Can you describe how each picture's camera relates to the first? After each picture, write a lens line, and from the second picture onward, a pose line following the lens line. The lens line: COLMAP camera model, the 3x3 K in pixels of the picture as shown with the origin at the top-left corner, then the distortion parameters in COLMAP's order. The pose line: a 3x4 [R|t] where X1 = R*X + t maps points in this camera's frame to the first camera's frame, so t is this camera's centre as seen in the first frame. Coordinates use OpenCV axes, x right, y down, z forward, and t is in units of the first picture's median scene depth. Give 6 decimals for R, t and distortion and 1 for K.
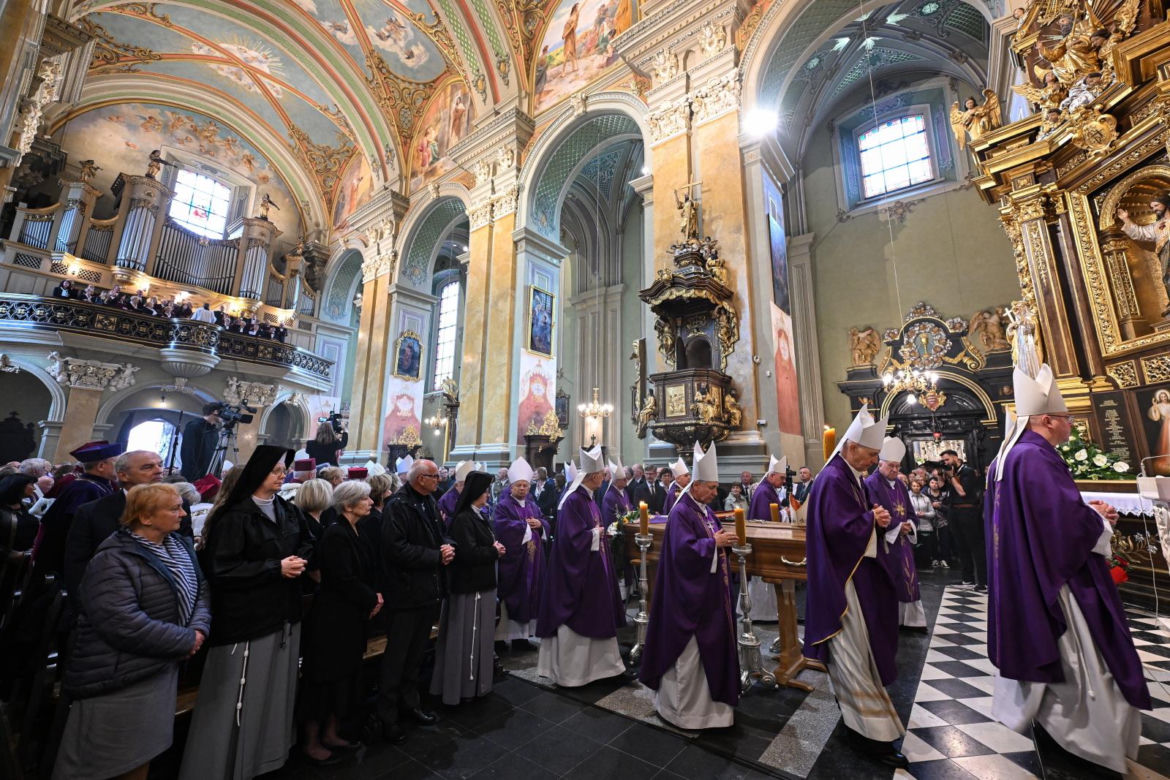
lens RADIAL K [[474.3, 0, 610.3], [0, 474.3, 377.4], [0, 0, 1]] dist [-0.001061, -0.000040]
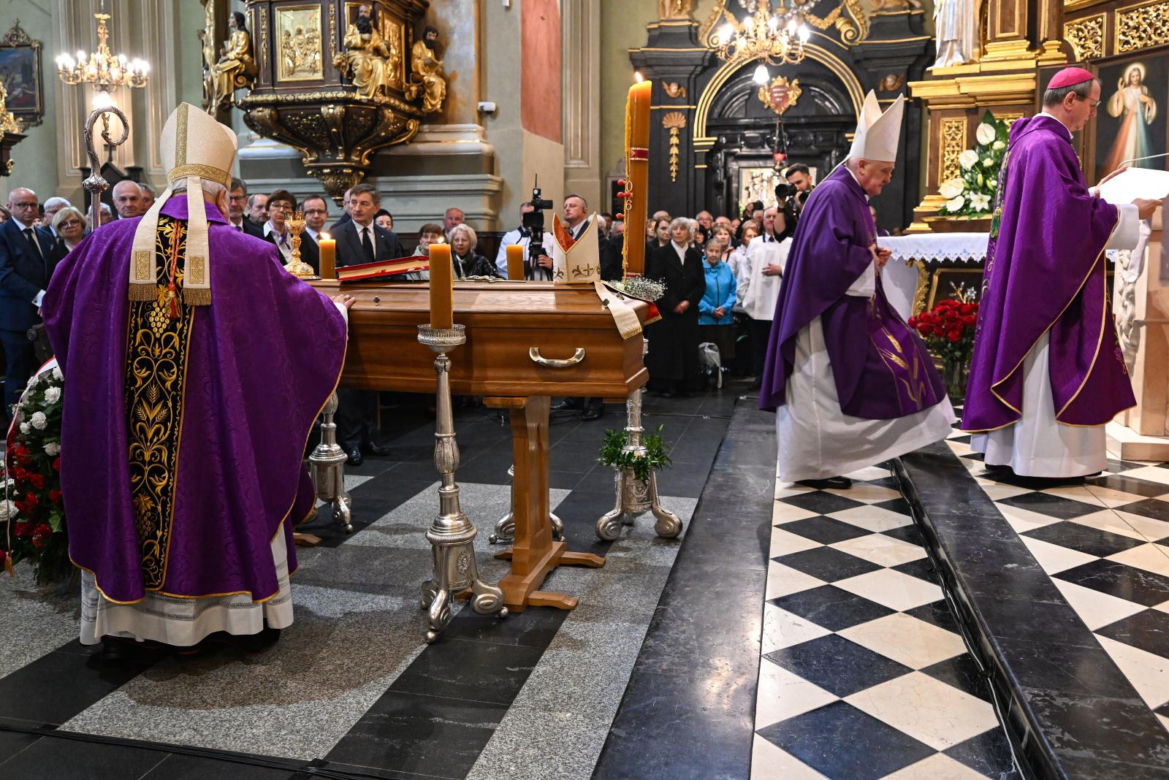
lens RADIAL K [[932.4, 0, 581.5], [0, 932.4, 327.0], [0, 0, 1]] dist [-0.004968, 0.000860]
pose [[0.914450, -0.037817, 0.402928, 0.023916], [-0.080390, 0.958810, 0.272435, 0.049951], [-0.396634, -0.281519, 0.873744, 0.097085]]
